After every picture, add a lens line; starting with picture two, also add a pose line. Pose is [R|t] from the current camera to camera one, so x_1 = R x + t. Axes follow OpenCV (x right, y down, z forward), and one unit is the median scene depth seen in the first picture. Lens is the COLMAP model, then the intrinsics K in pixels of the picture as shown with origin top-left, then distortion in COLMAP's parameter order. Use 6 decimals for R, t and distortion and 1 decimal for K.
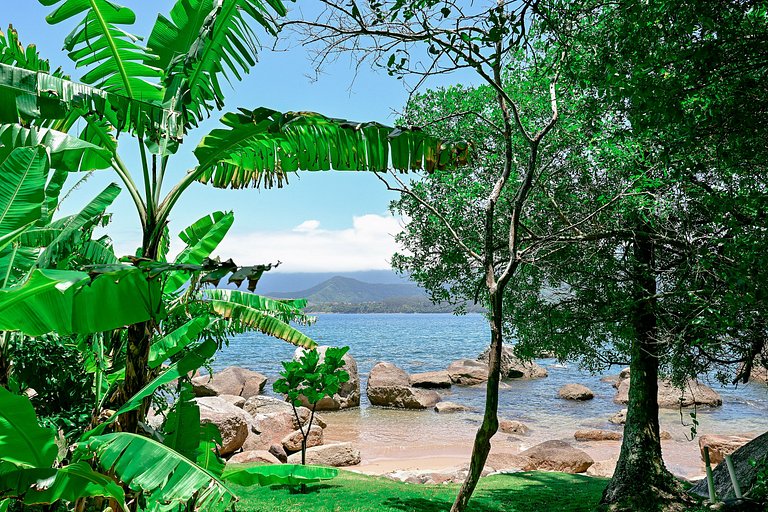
lens RADIAL K [[538.7, 0, 369.6], [0, 538.7, 235.9], [0, 0, 1]] dist [0.011648, 0.003307]
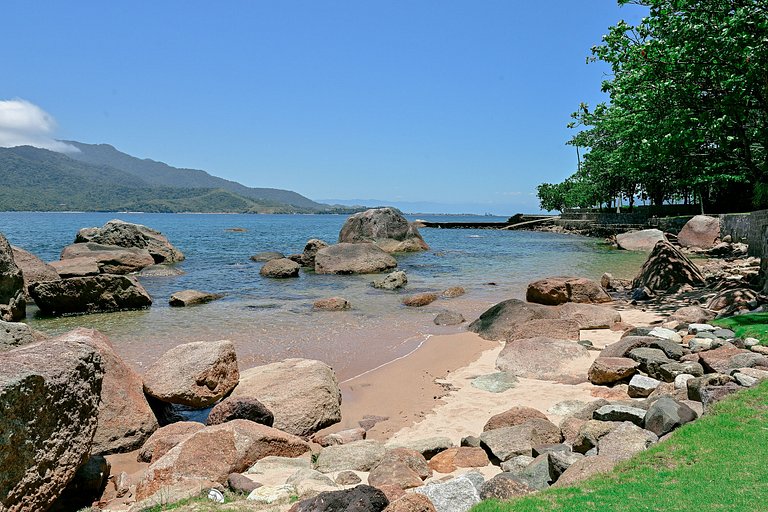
lens RADIAL K [[538.7, 0, 375.9], [0, 538.7, 240.4], [0, 0, 1]] dist [0.011648, 0.003307]
pose [[0.593639, -0.029844, 0.804178, -0.245375], [-0.124587, 0.983855, 0.128481, 0.129382], [-0.795029, -0.176461, 0.580337, 0.429474]]
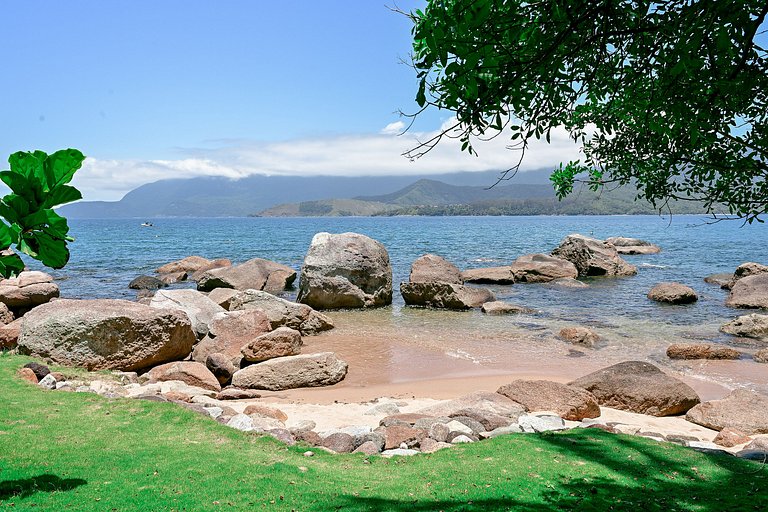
lens RADIAL K [[538.7, 0, 380.4], [0, 538.7, 251.6], [0, 0, 1]] dist [0.011648, 0.003307]
pose [[0.990359, 0.006278, -0.138383, 0.080083], [0.022504, 0.978410, 0.205444, 0.068573], [0.136685, -0.206578, 0.968836, 0.222224]]
